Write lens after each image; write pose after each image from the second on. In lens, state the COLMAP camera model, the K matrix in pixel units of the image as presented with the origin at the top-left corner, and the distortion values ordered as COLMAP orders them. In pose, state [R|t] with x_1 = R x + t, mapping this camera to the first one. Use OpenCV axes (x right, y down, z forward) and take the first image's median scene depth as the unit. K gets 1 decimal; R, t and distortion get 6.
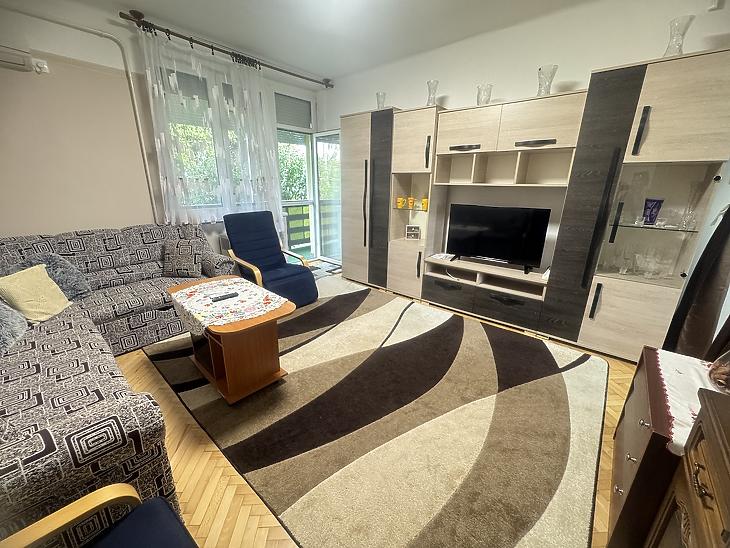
lens RADIAL K [[293.4, 0, 365.0], [0, 293.4, 274.0], [0, 0, 1]] dist [-0.001688, 0.000012]
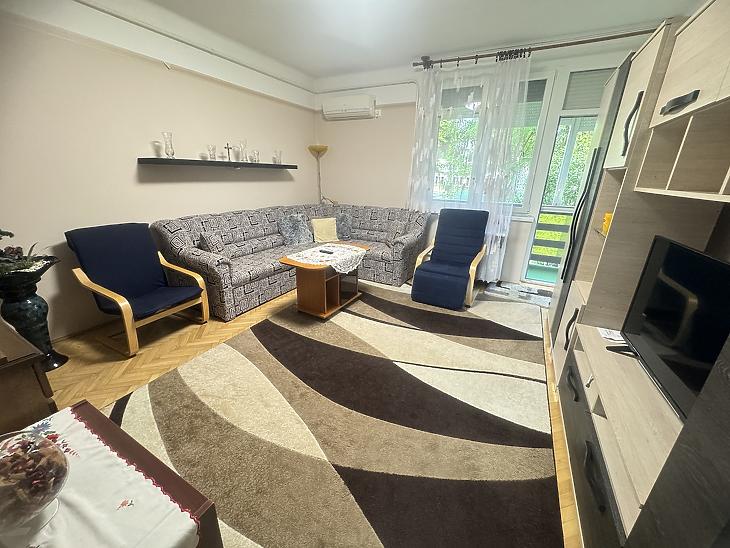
lens RADIAL K [[293.4, 0, 365.0], [0, 293.4, 274.0], [0, 0, 1]] dist [-0.001688, 0.000012]
pose [[0.213565, 0.310799, -0.926172, 0.734878], [-0.315030, 0.919309, 0.235853, -0.172906], [0.924741, 0.241402, 0.294244, 0.543376]]
